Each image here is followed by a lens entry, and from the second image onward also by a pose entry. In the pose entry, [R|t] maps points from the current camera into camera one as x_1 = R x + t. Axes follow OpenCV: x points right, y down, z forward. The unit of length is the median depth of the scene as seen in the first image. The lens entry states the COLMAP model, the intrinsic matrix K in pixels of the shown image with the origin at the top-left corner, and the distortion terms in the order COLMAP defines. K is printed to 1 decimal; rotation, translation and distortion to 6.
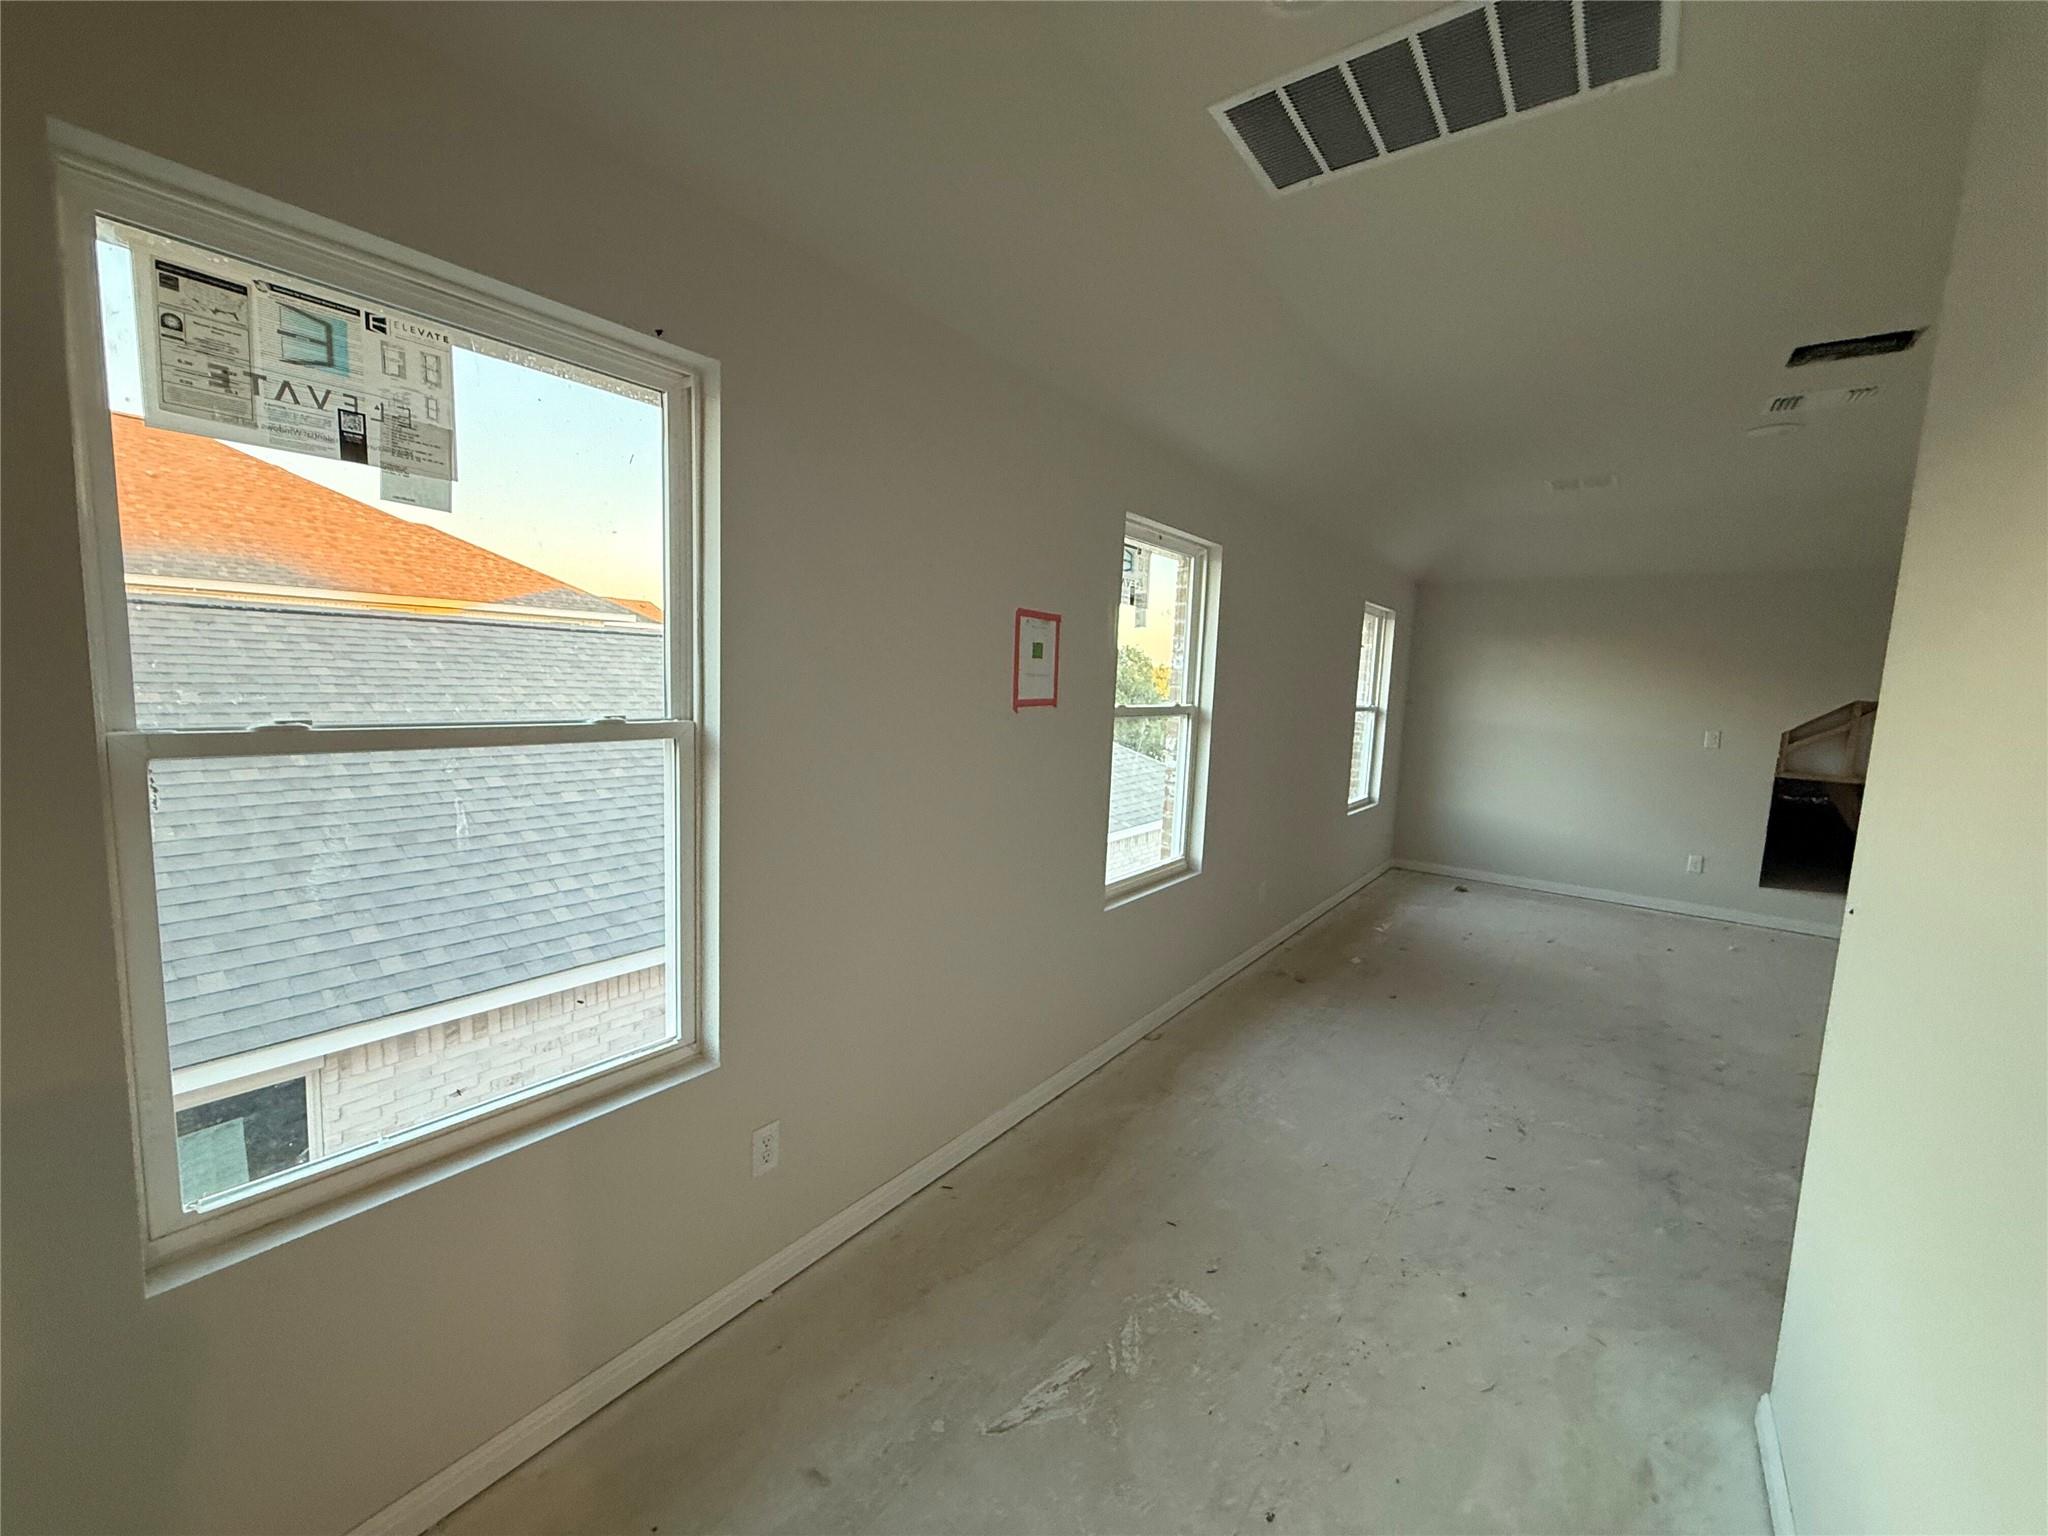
lens RADIAL K [[819.8, 0, 1023.6], [0, 819.8, 761.0], [0, 0, 1]] dist [-0.000327, 0.000554]
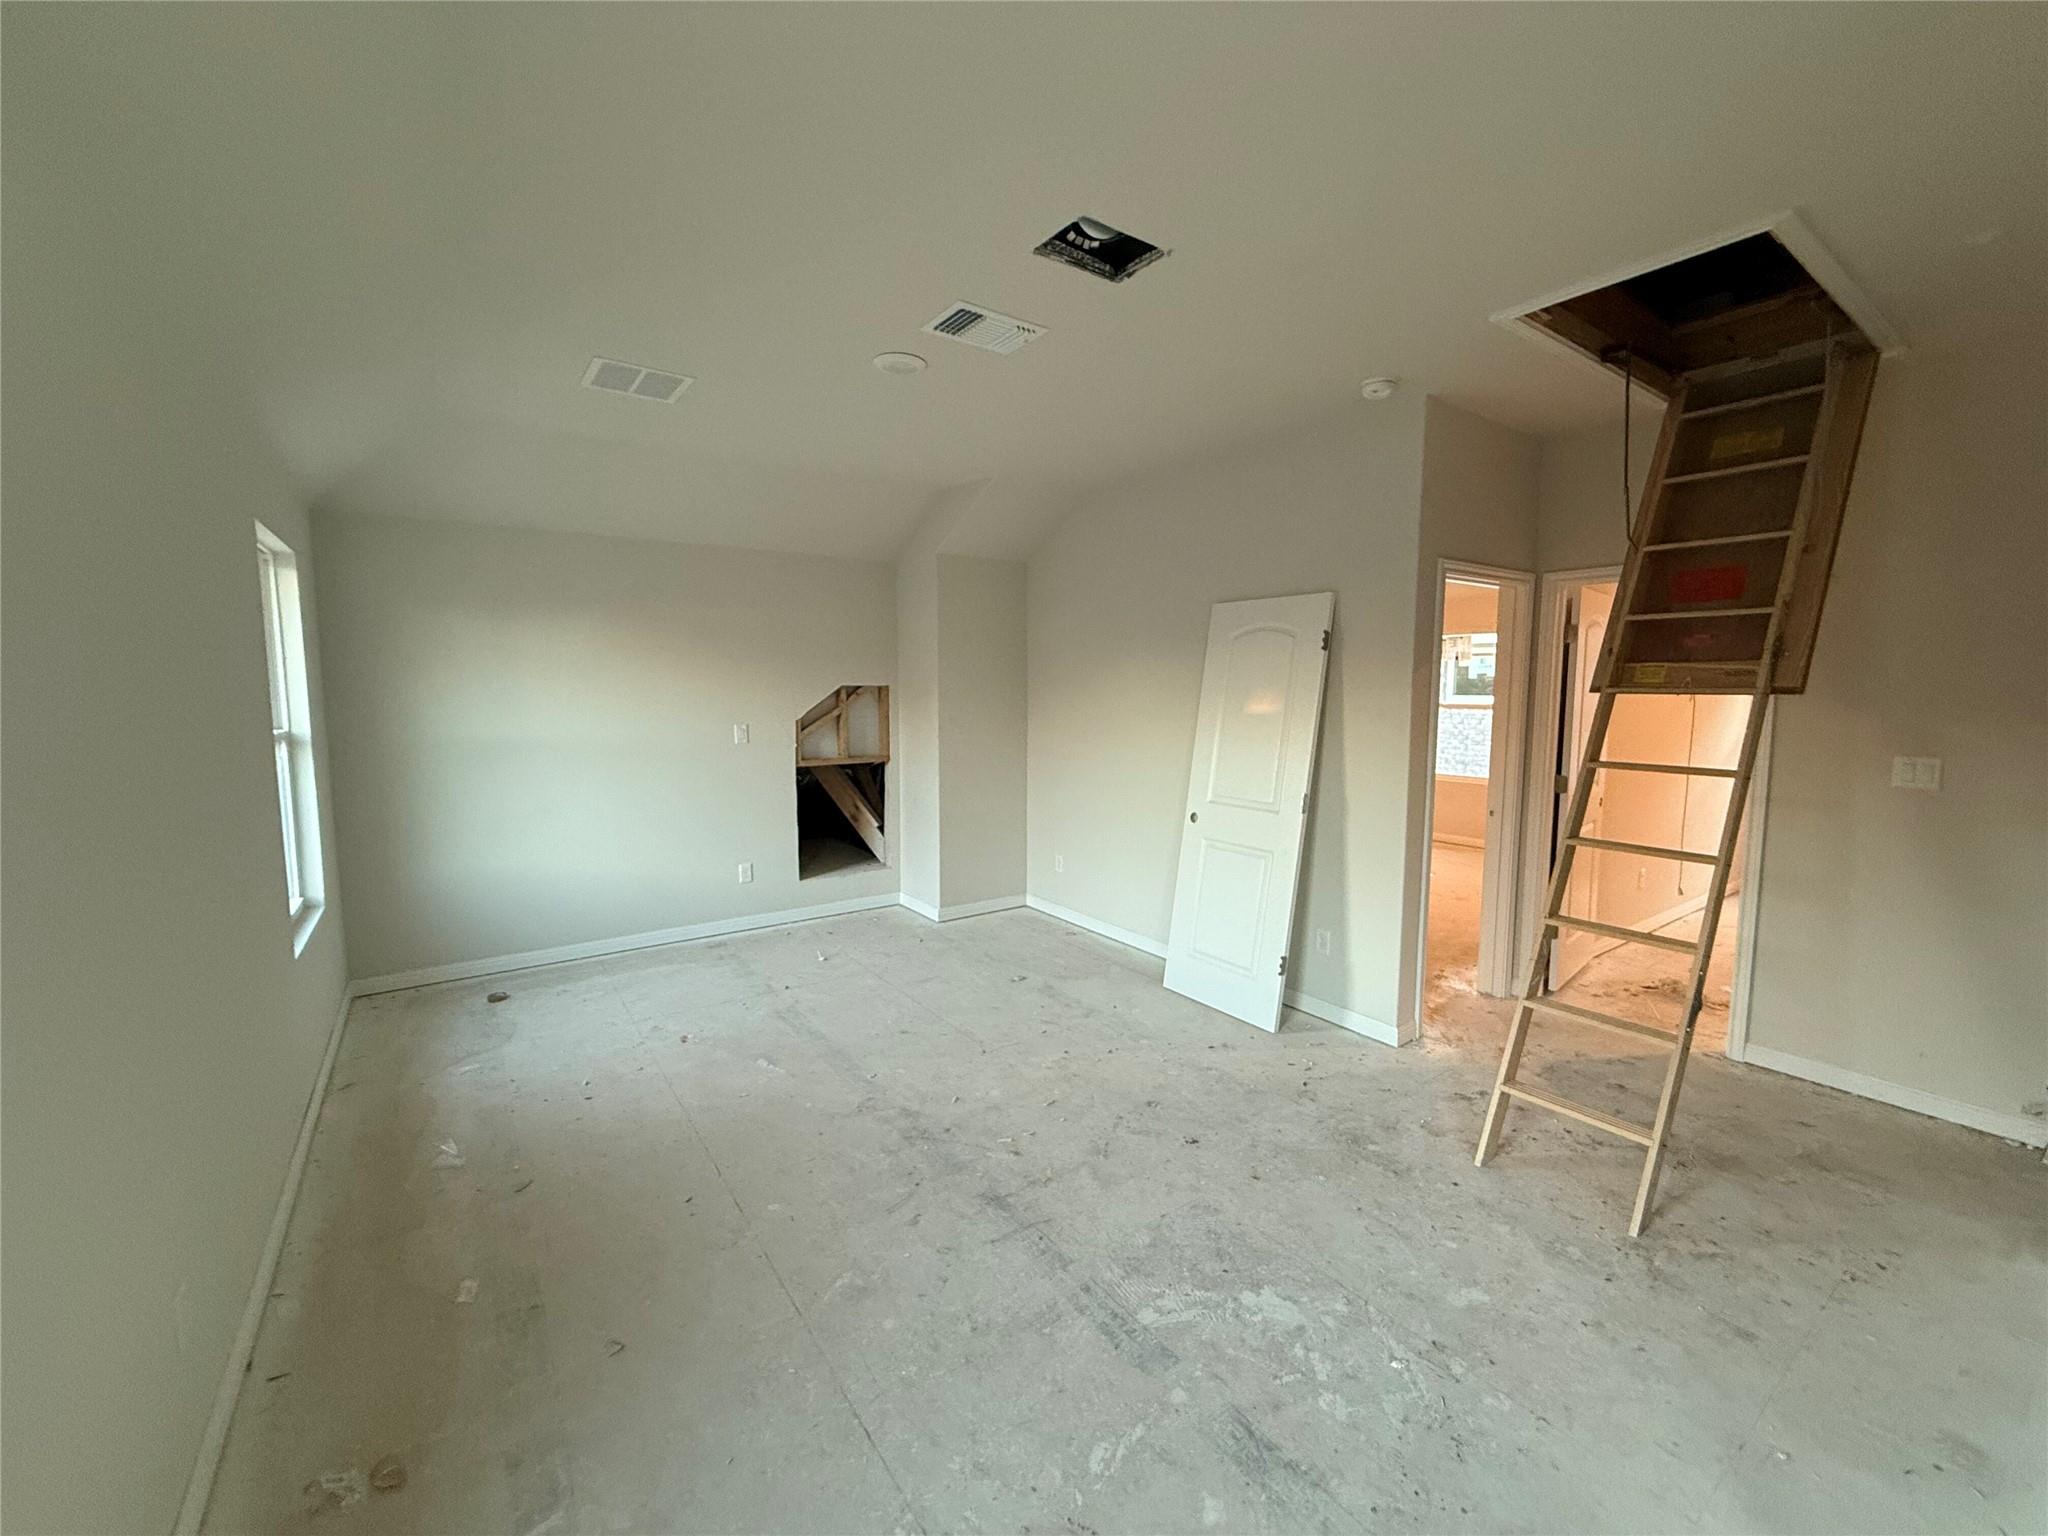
lens RADIAL K [[819.8, 0, 1016.4], [0, 819.8, 765.1], [0, 0, 1]] dist [-0.000327, 0.000554]
pose [[0.316906, -0.131398, 0.939311, 0.092055], [0.114711, 0.988397, 0.099563, -0.051064], [-0.941495, 0.076197, 0.328302, 0.453340]]
